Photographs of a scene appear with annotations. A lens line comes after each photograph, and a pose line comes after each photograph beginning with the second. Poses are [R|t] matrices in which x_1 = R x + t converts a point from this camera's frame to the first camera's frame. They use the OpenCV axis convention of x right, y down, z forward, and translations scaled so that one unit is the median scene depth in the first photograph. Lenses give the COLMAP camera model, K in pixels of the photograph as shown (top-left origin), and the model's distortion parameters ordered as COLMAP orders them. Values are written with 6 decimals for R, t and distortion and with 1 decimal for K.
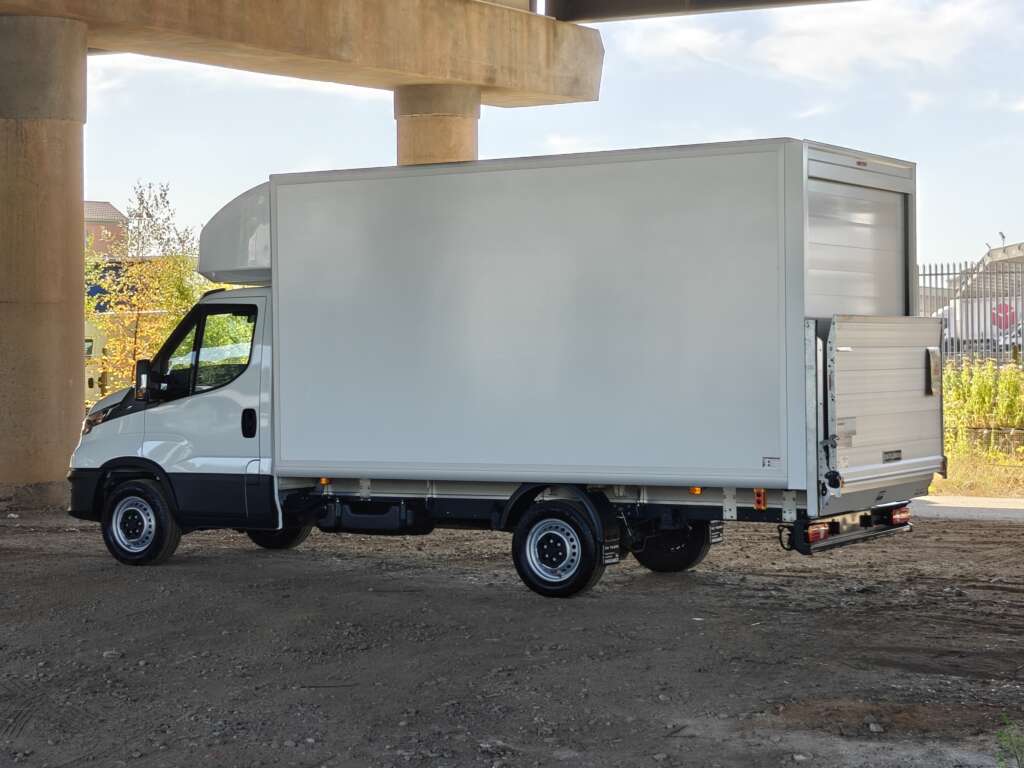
lens RADIAL K [[2072.3, 0, 512.0], [0, 2072.3, 386.9], [0, 0, 1]] dist [0.179591, 0.000000]
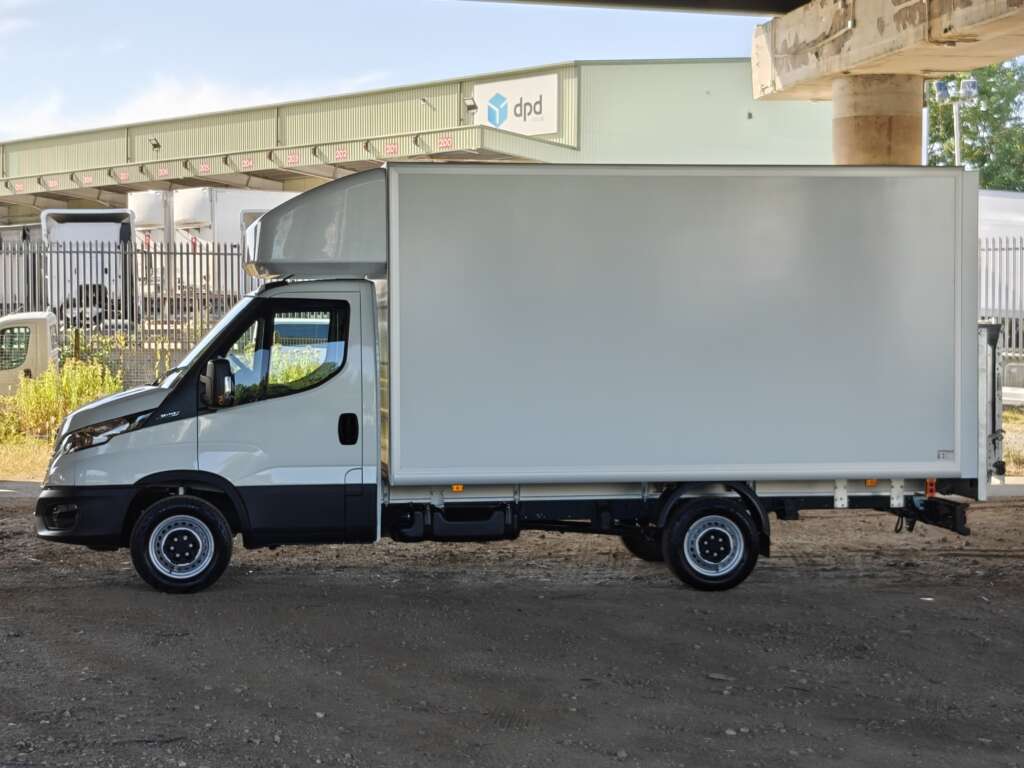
lens RADIAL K [[2072.3, 0, 512.7], [0, 2072.3, 379.7], [0, 0, 1]] dist [0.179591, 0.000000]
pose [[0.766478, -0.008193, 0.642219, -0.678765], [0.002365, 0.999948, 0.009934, -0.013756], [-0.642267, -0.006095, 0.766457, 0.253279]]
